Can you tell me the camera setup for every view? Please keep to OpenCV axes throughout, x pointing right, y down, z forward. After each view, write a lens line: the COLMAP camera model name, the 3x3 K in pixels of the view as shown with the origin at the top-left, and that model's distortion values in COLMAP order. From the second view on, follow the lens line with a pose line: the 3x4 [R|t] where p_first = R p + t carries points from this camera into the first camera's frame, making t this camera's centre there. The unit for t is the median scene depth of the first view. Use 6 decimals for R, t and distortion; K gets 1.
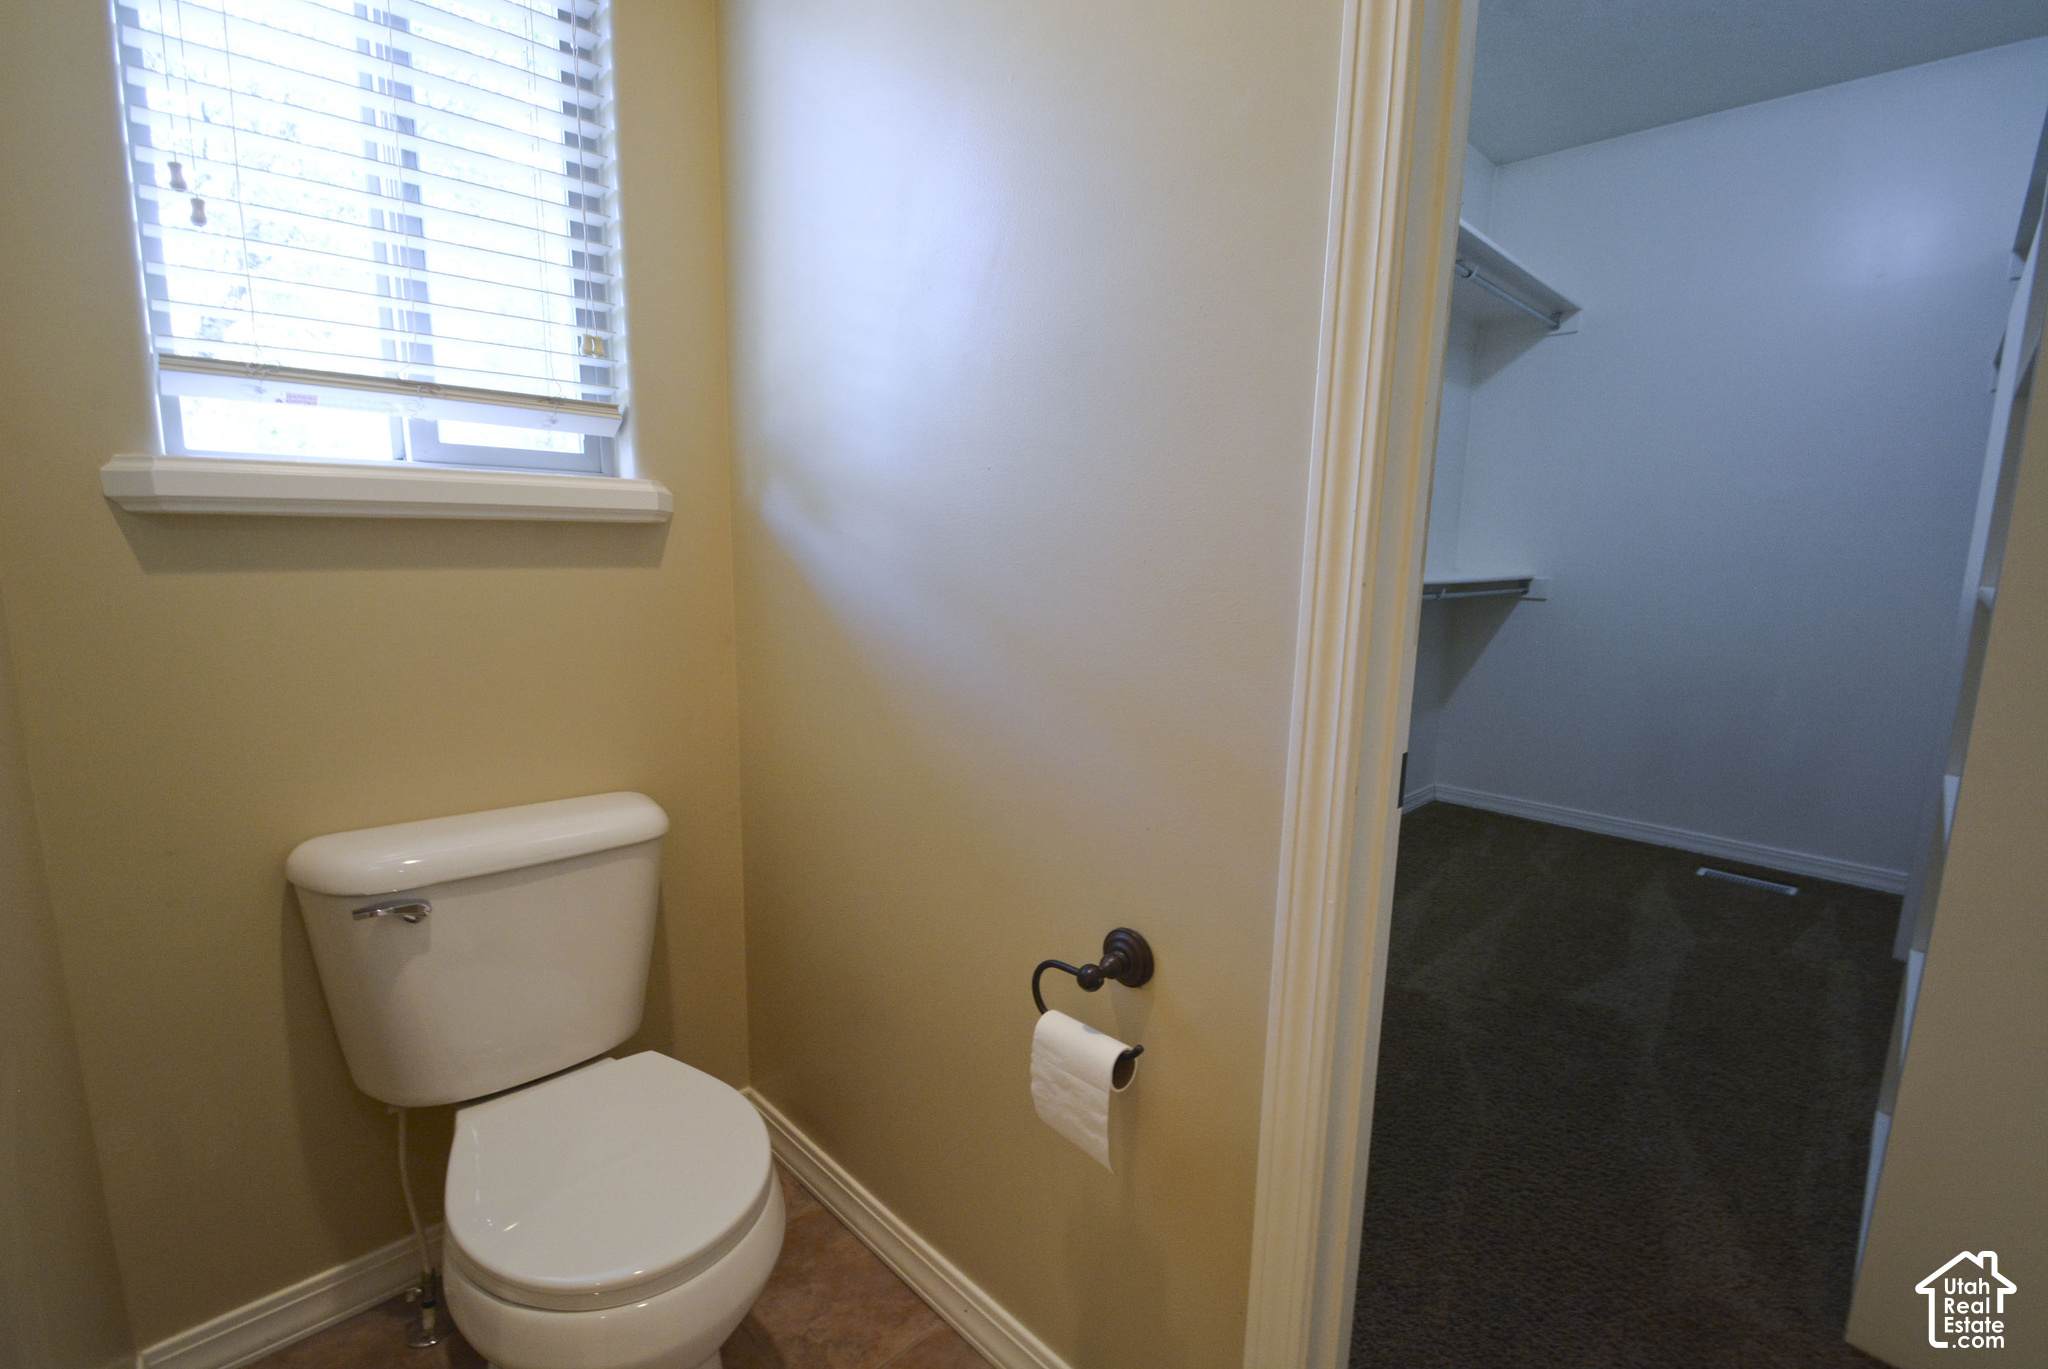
lens RADIAL K [[907.5, 0, 1014.8], [0, 907.5, 682.5], [0, 0, 1]] dist [0.007610, -0.012568]
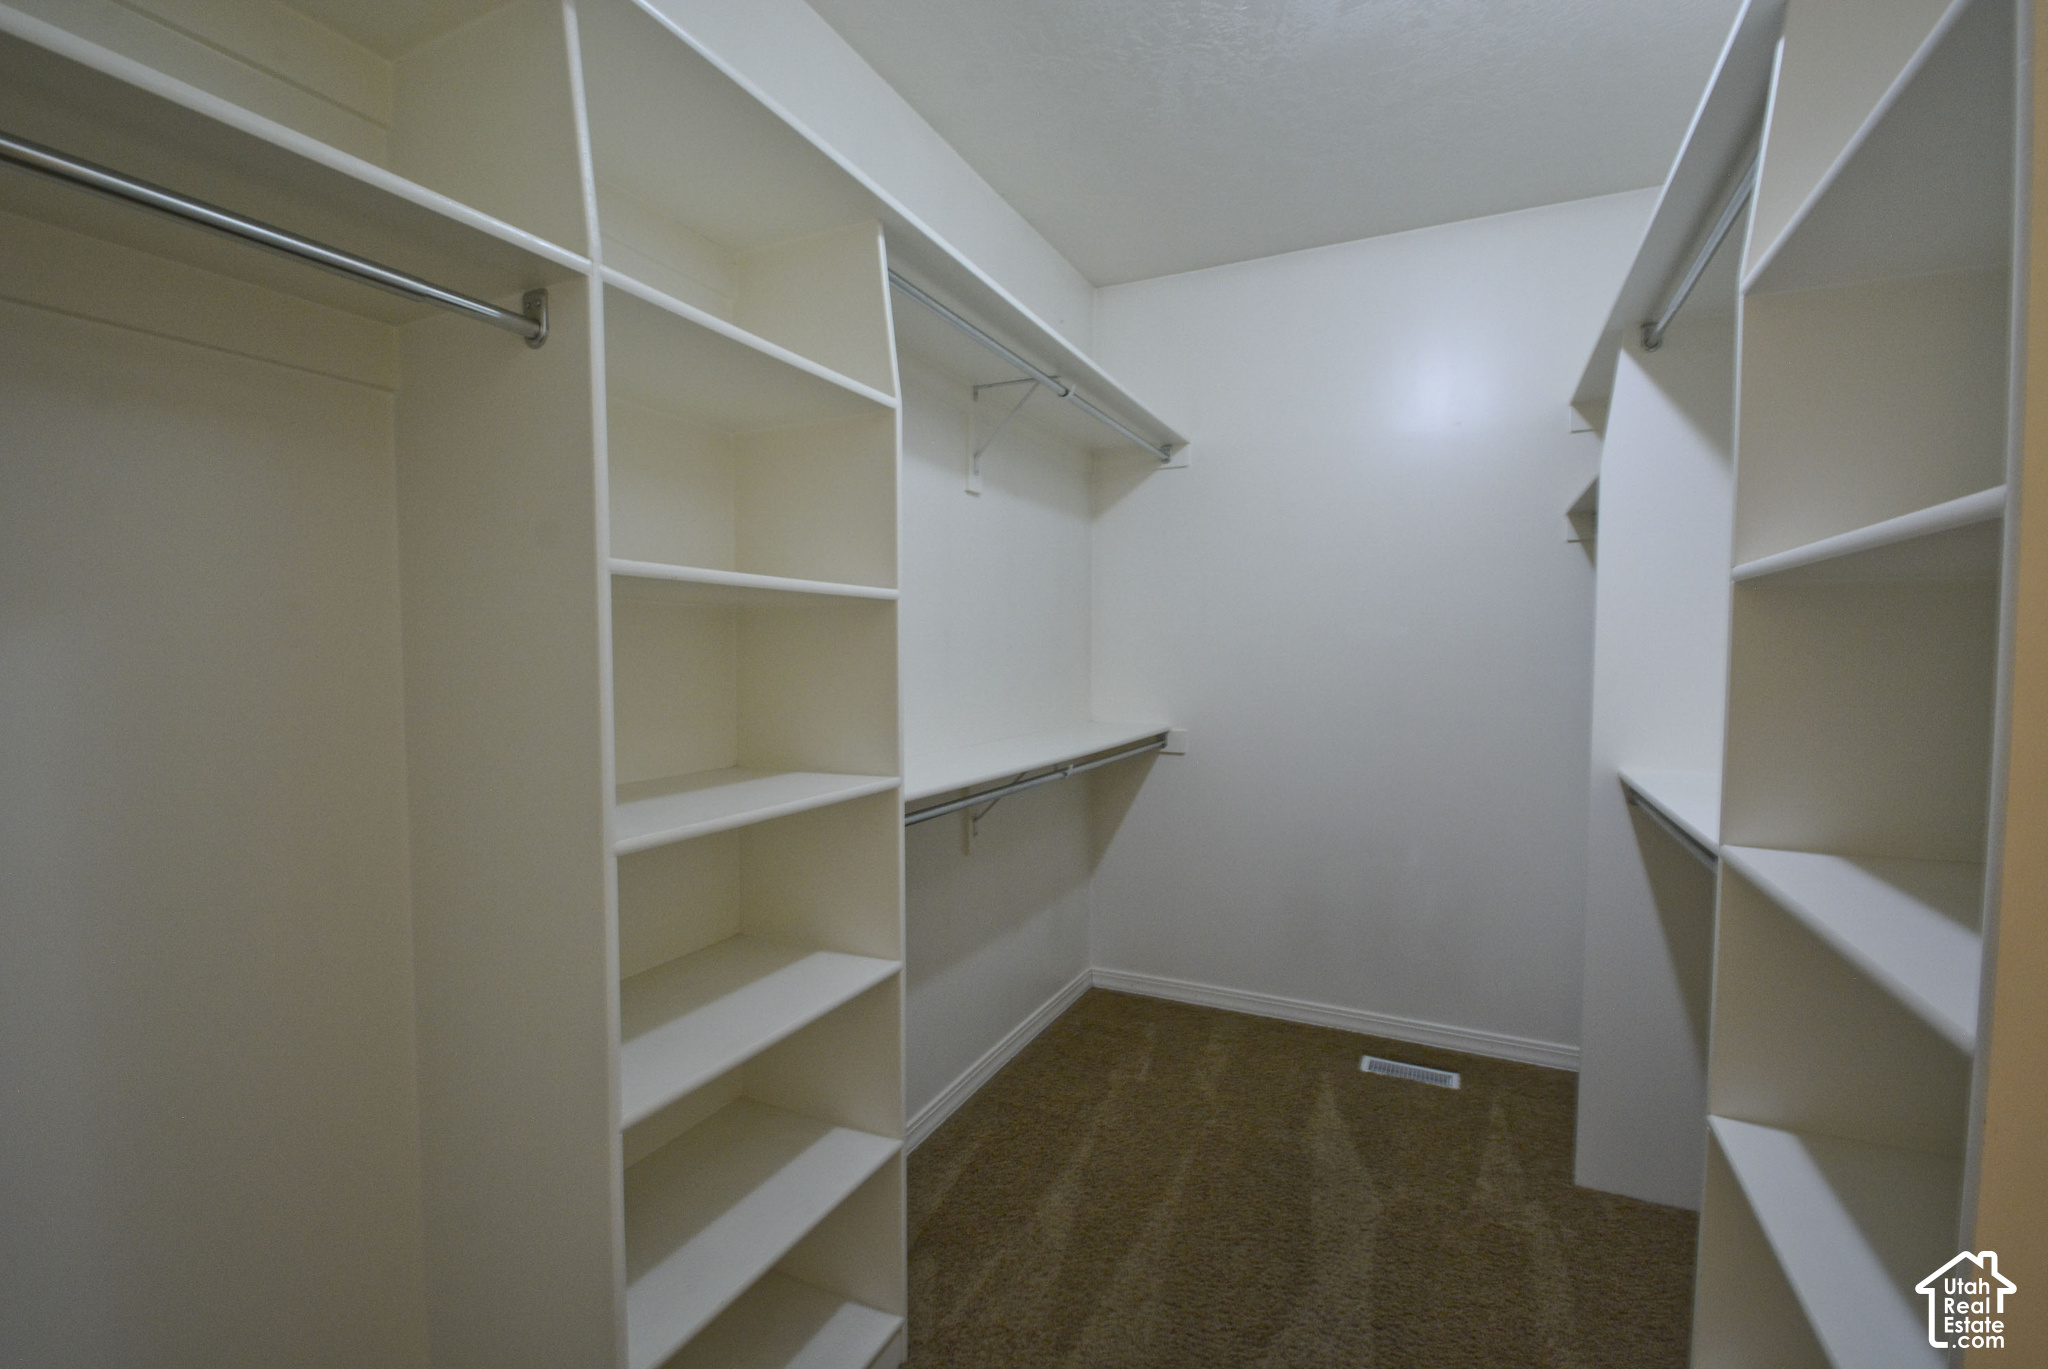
lens RADIAL K [[907.5, 0, 1029.2], [0, 907.5, 688.0], [0, 0, 1]] dist [0.007610, -0.012568]
pose [[0.938467, -0.035652, 0.343524, 0.149075], [0.073050, 0.992644, -0.096544, -0.088881], [-0.337556, 0.115698, 0.934168, 0.227691]]
